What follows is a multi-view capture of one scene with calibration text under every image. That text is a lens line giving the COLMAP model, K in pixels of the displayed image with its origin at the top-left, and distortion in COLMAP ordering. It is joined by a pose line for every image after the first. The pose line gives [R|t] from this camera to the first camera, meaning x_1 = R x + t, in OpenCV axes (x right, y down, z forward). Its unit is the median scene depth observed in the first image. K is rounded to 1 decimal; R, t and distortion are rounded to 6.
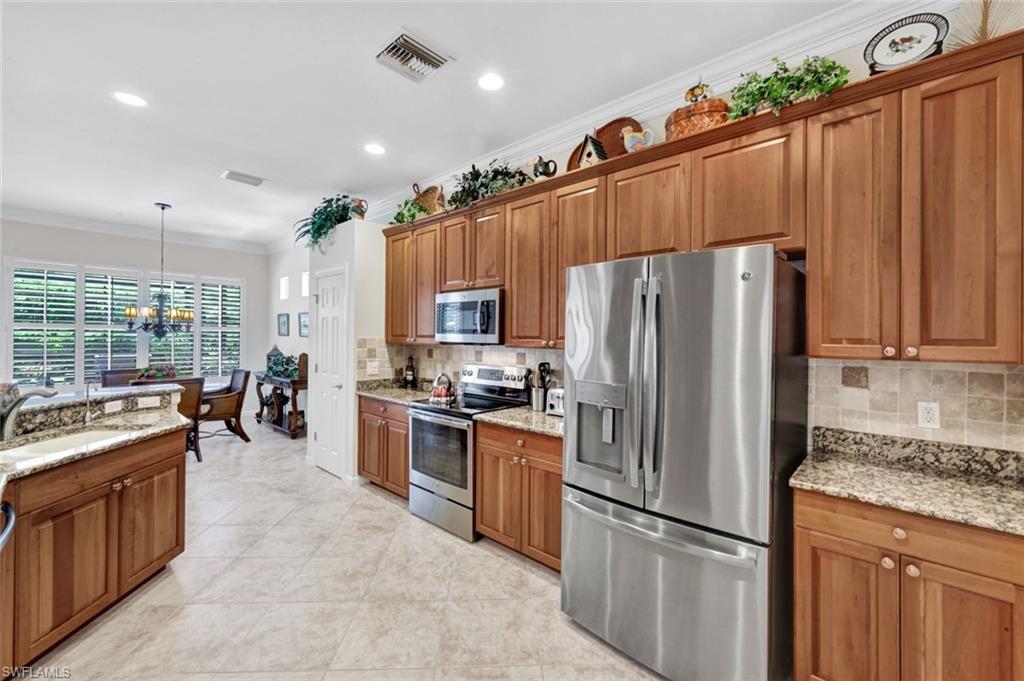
lens RADIAL K [[419.0, 0, 511.9], [0, 419.0, 338.4], [0, 0, 1]] dist [-0.002465, 0.000235]
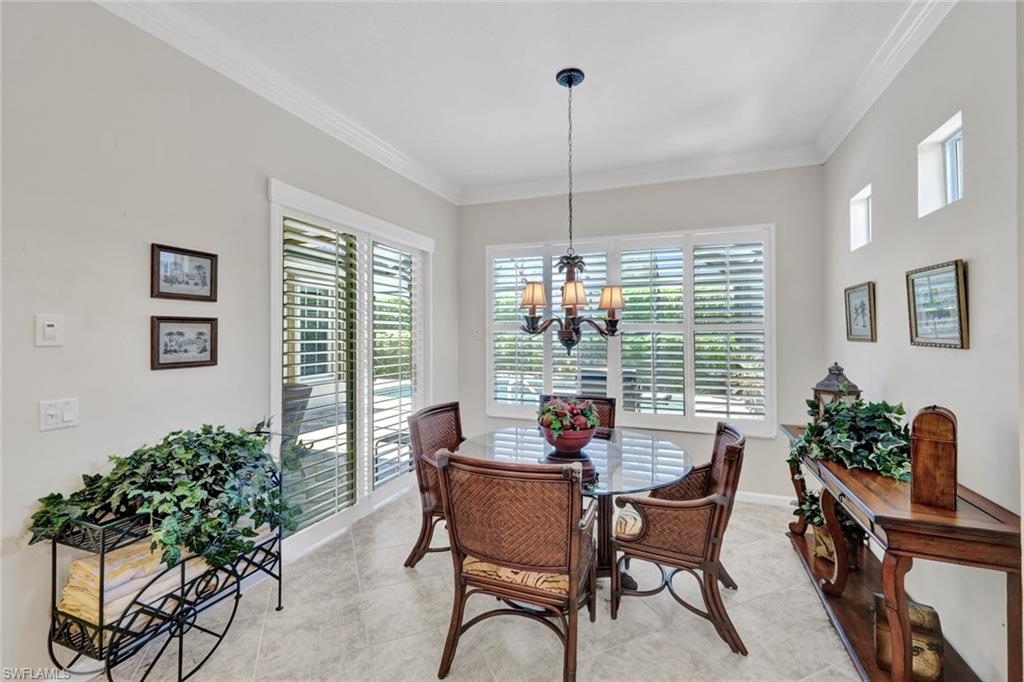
lens RADIAL K [[419.0, 0, 517.6], [0, 419.0, 331.7], [0, 0, 1]] dist [-0.002465, 0.000235]
pose [[0.357237, -0.016274, -0.933872, -0.354415], [-0.000491, 0.999845, -0.017611, -0.009064], [0.934014, 0.006750, 0.357173, 0.675263]]
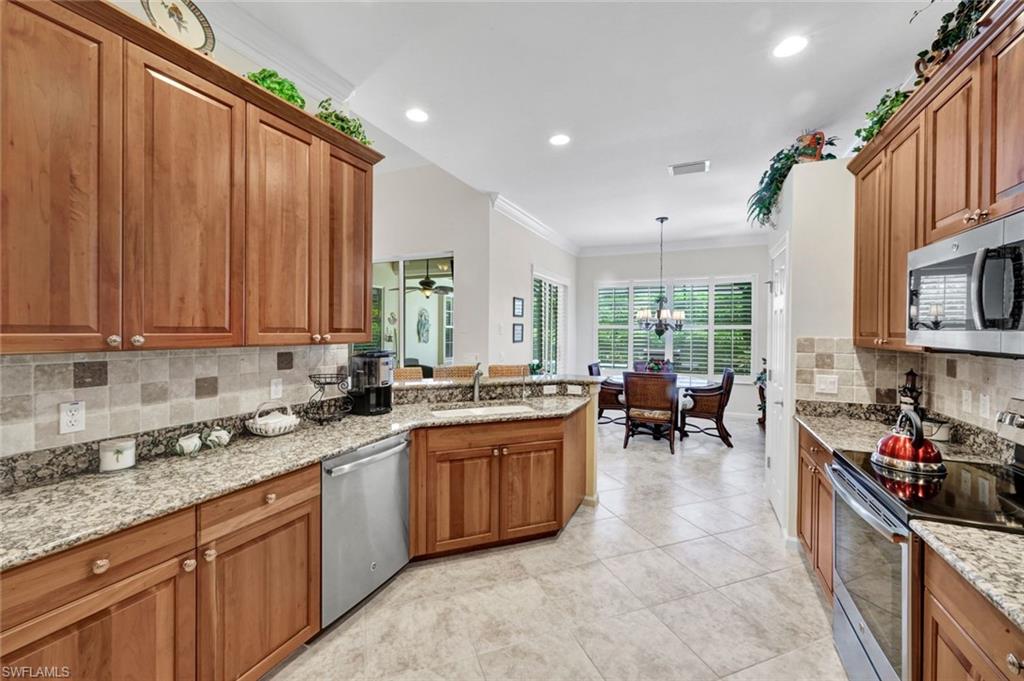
lens RADIAL K [[419.0, 0, 510.9], [0, 419.0, 338.4], [0, 0, 1]] dist [-0.002465, 0.000235]
pose [[0.314100, 0.008777, -0.949349, 0.099007], [-0.006113, 0.999955, 0.007223, -0.000150], [0.949370, 0.003535, 0.314140, 0.228070]]
